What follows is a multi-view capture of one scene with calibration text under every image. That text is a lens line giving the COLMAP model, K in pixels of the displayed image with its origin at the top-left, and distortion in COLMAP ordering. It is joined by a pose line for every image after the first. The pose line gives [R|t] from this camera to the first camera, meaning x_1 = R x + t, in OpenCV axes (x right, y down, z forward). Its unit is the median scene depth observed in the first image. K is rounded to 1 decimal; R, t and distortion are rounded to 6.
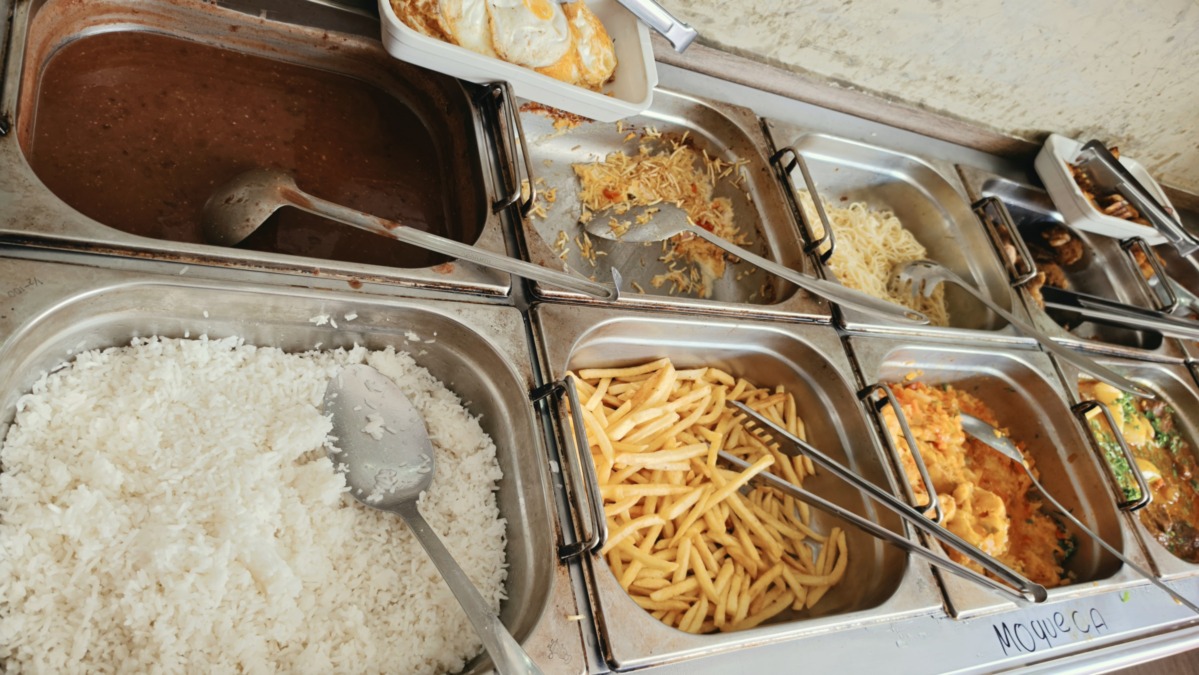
lens RADIAL K [[846.9, 0, 599.1], [0, 846.9, 335.4], [0, 0, 1]] dist [0.002283, -0.008636]
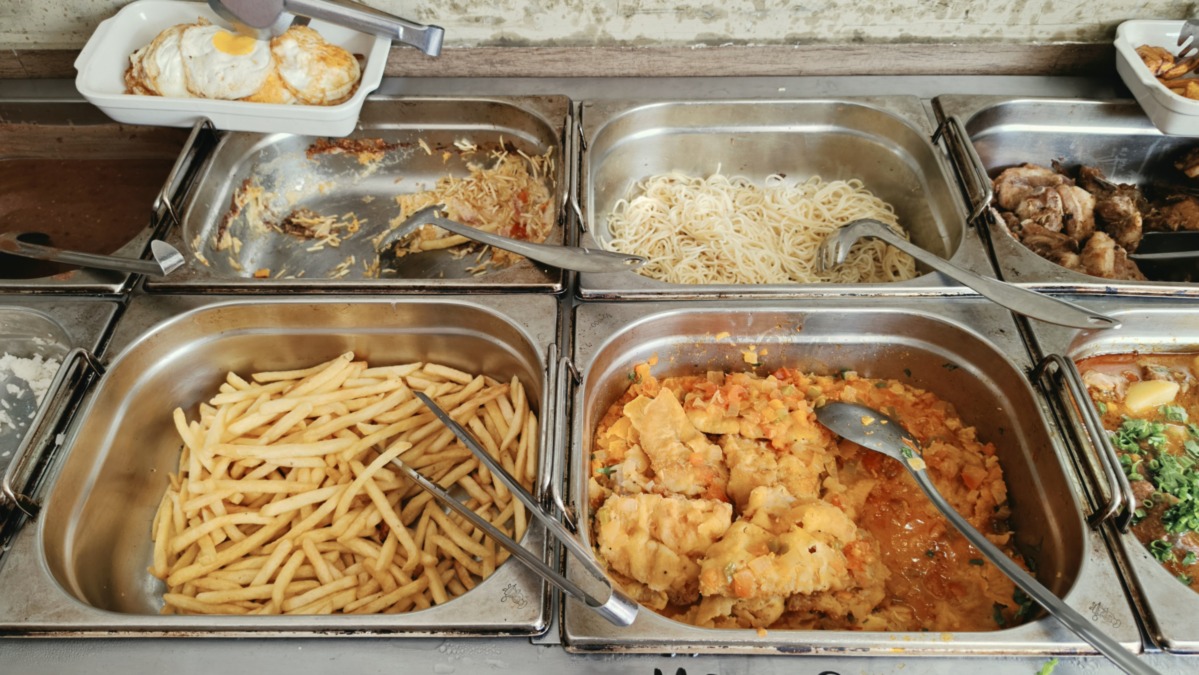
lens RADIAL K [[846.9, 0, 598.2], [0, 846.9, 339.1], [0, 0, 1]] dist [0.002283, -0.008636]
pose [[0.845550, -0.162825, -0.508462, 0.613373], [0.054167, 0.973609, -0.221702, 0.182235], [0.531142, 0.159918, 0.832055, 0.309273]]
